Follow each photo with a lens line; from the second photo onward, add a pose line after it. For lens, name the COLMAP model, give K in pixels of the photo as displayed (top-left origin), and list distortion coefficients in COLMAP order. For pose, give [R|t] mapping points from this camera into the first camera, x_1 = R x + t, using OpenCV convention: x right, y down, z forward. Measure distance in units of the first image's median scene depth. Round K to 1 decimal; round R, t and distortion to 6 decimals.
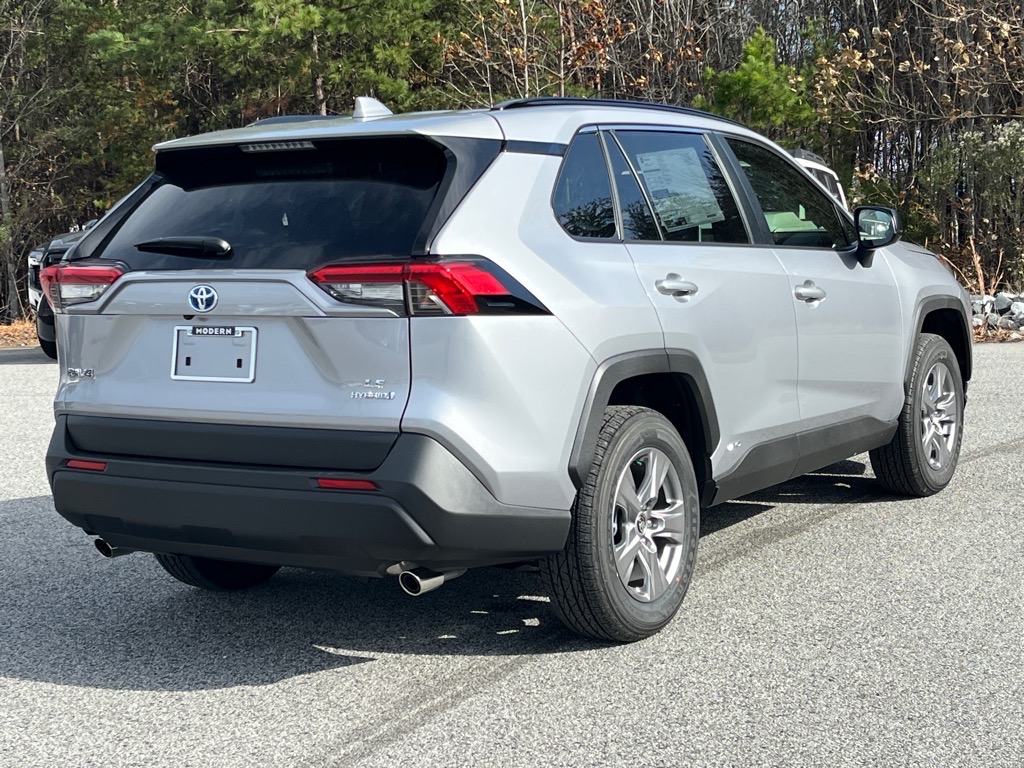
lens RADIAL K [[1673.7, 0, 512.0], [0, 1673.7, 384.5], [0, 0, 1]] dist [-0.046497, 0.000000]
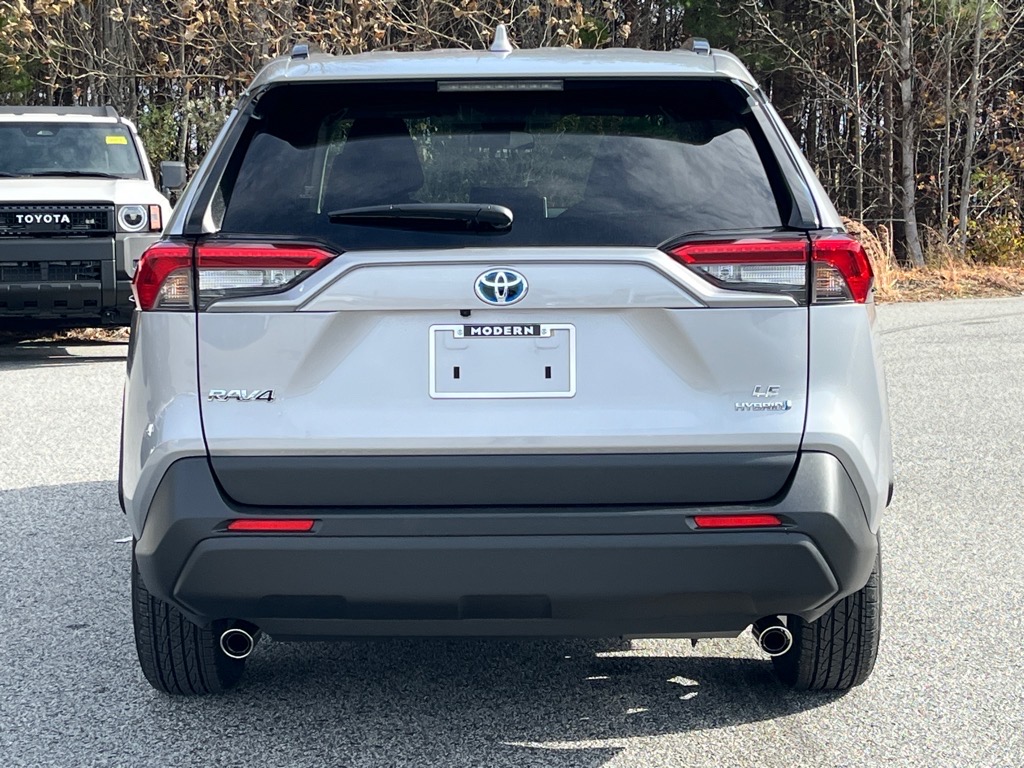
lens RADIAL K [[1964.4, 0, 512.0], [0, 1964.4, 383.2], [0, 0, 1]] dist [0.039380, 0.000000]
pose [[0.873395, -0.041690, 0.485224, -0.605672], [0.039536, 0.999110, 0.014679, -0.021478], [-0.485404, 0.006363, 0.874267, 0.236130]]
